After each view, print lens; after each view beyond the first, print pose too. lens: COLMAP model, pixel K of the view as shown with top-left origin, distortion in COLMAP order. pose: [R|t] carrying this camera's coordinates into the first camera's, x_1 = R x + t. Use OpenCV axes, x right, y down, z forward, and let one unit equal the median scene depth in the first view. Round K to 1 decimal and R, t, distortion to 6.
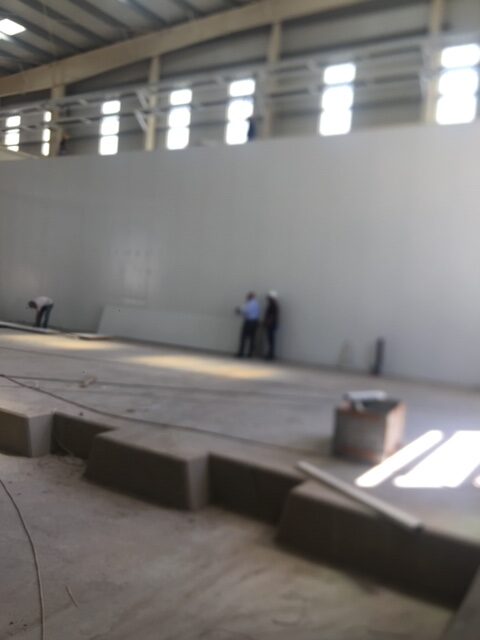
lens RADIAL K [[571.0, 0, 240.0], [0, 571.0, 320.0], [0, 0, 1]] dist [0.006855, -0.018266]
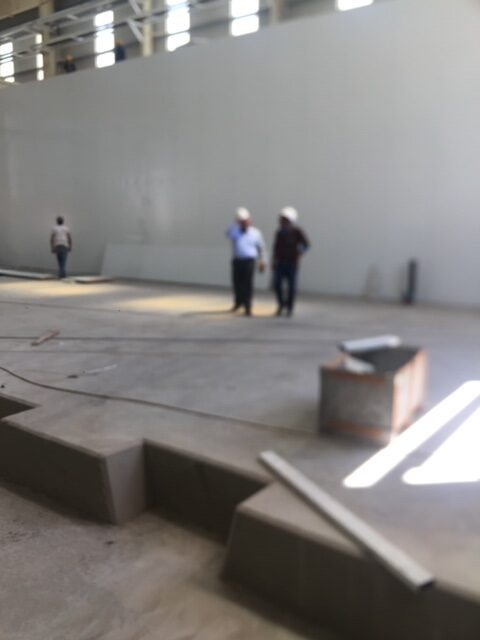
lens RADIAL K [[571.0, 0, 240.0], [0, 571.0, 320.0], [0, 0, 1]] dist [0.006855, -0.018266]
pose [[0.994214, -0.061478, -0.088089, 0.064714], [0.071548, 0.990651, 0.116150, 0.005028], [0.080125, -0.121781, 0.989318, 0.152047]]
